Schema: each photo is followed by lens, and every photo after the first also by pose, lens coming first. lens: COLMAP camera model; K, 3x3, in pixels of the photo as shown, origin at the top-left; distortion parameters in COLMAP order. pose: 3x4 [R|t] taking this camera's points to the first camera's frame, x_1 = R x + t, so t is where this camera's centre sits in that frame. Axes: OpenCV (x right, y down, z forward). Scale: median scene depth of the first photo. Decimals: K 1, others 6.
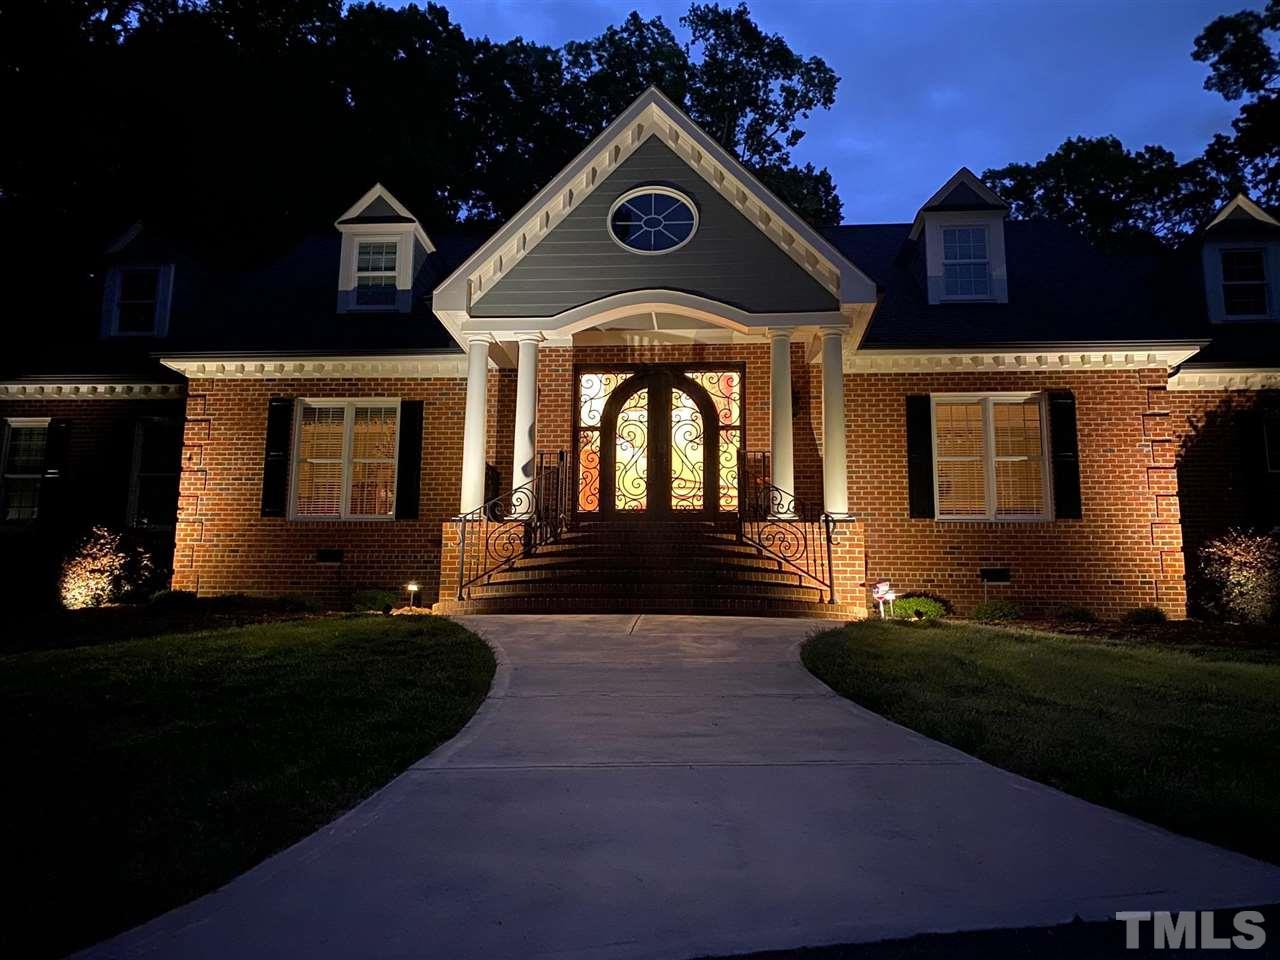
lens RADIAL K [[974.2, 0, 640.0], [0, 974.2, 480.0], [0, 0, 1]] dist [0.067103, -0.086491]
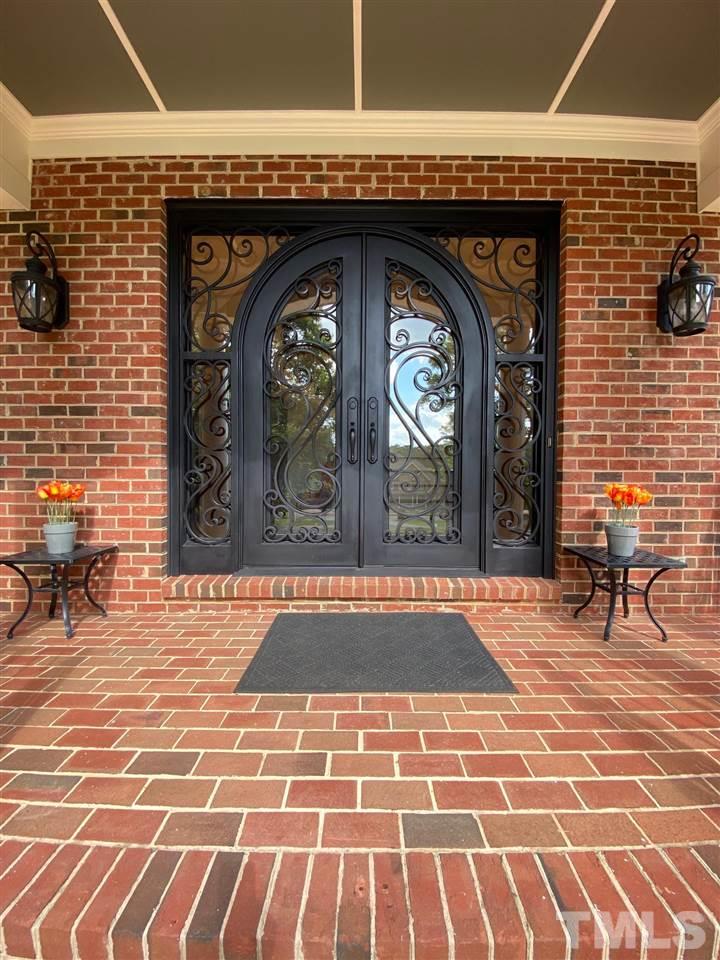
lens RADIAL K [[388.5, 0, 360.0], [0, 388.5, 480.0], [0, 0, 1]] dist [0.014370, -0.018067]
pose [[0.997414, -0.004509, 0.071724, 0.005193], [-0.009665, 0.980546, 0.196050, -0.033838], [-0.071212, -0.196236, 0.977967, 0.816477]]
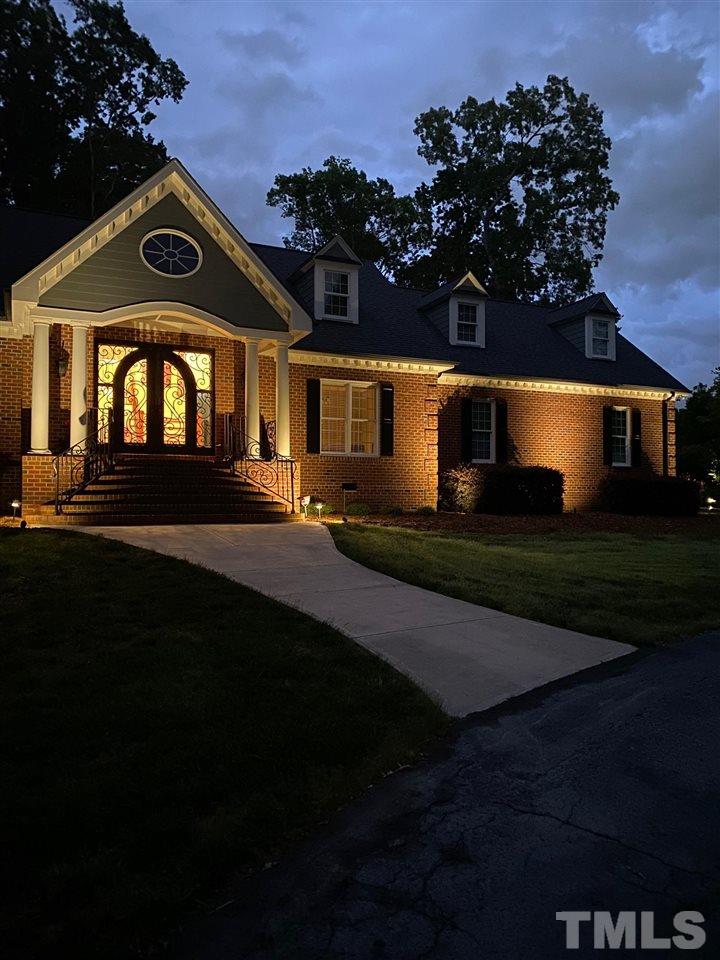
lens RADIAL K [[731.8, 0, 373.5], [0, 731.8, 480.7], [0, 0, 1]] dist [0.032648, -0.092460]
pose [[0.862859, 0.002630, 0.505438, -0.259437], [-0.077894, 0.988732, 0.127832, -0.082938], [-0.499407, -0.149672, 0.853341, -0.139479]]
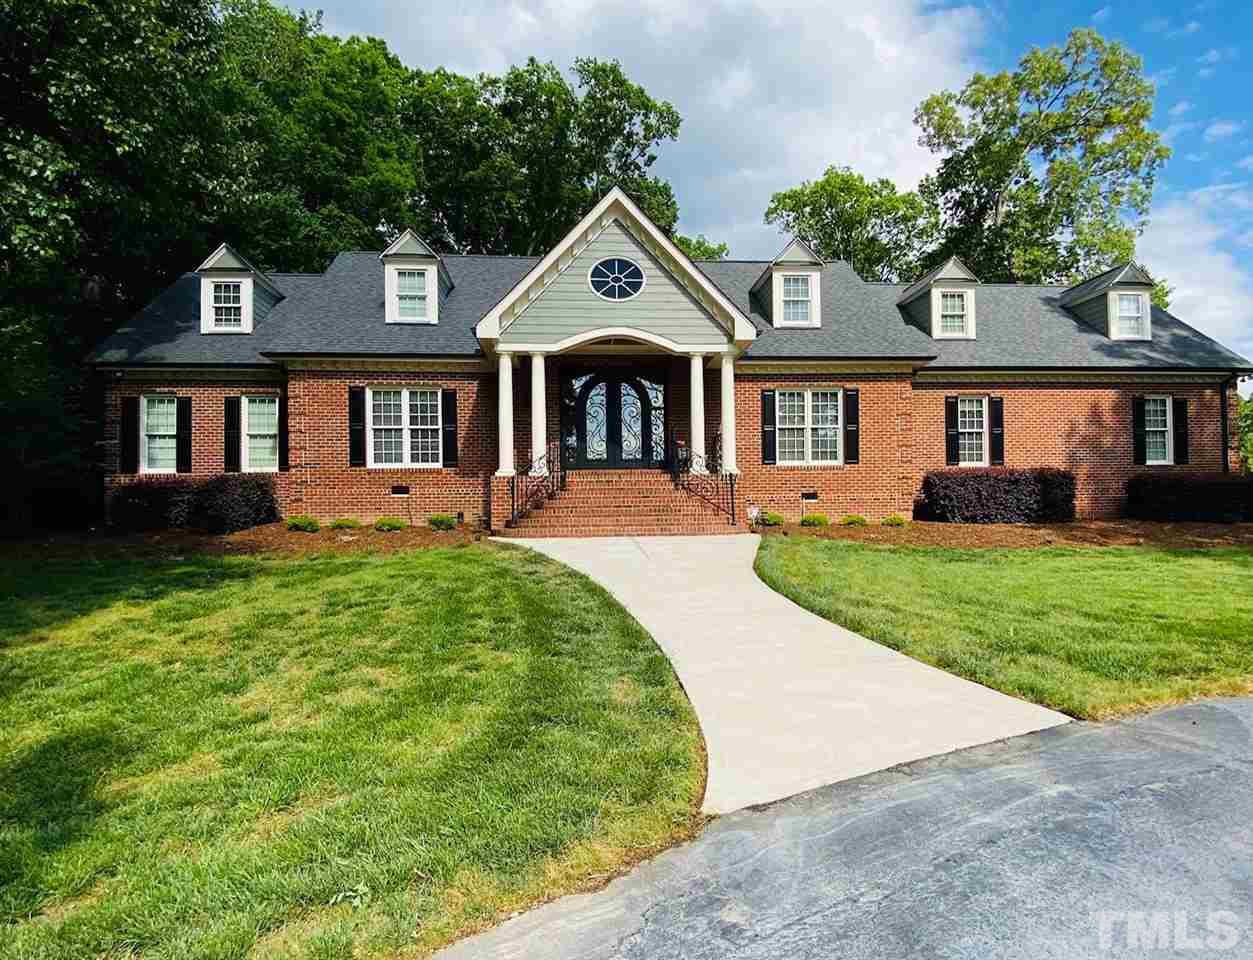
lens RADIAL K [[683.4, 0, 623.8], [0, 683.4, 504.2], [0, 0, 1]] dist [0.000436, -0.022304]
pose [[0.988420, -0.020833, 0.150305, -0.133610], [-0.004164, 0.986433, 0.164109, -0.082168], [-0.151685, -0.162834, 0.974924, -0.106219]]
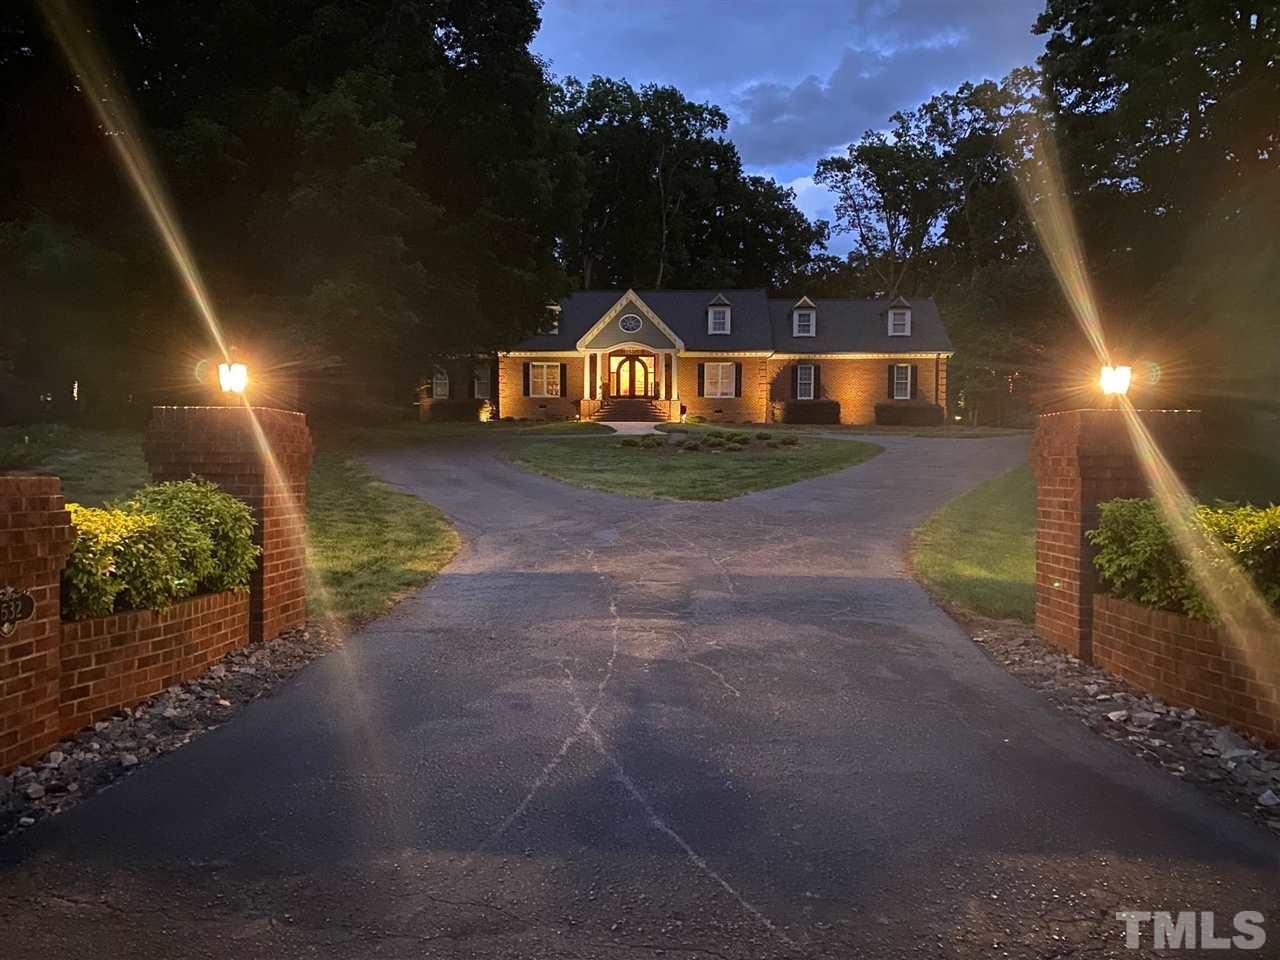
lens RADIAL K [[975.7, 0, 640.0], [0, 975.7, 480.0], [0, 0, 1]] dist [0.032648, -0.092460]
pose [[0.999138, -0.007469, 0.040842, -0.105839], [-0.000400, 0.981907, 0.189363, -0.357565], [-0.041517, -0.189216, 0.981057, -2.744123]]
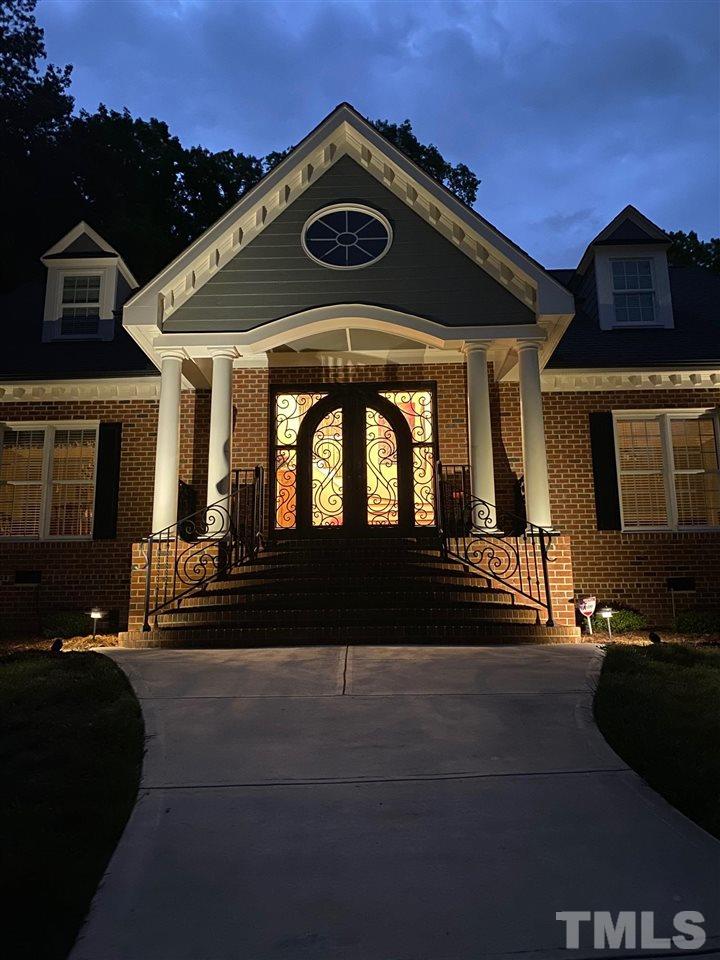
lens RADIAL K [[730.6, 0, 360.0], [0, 730.6, 480.0], [0, 0, 1]] dist [0.067103, -0.086491]
pose [[0.998710, -0.012856, 0.049127, -0.012423], [0.014303, 0.999470, -0.029230, 0.005127], [-0.048725, 0.029895, 0.998365, 0.233851]]
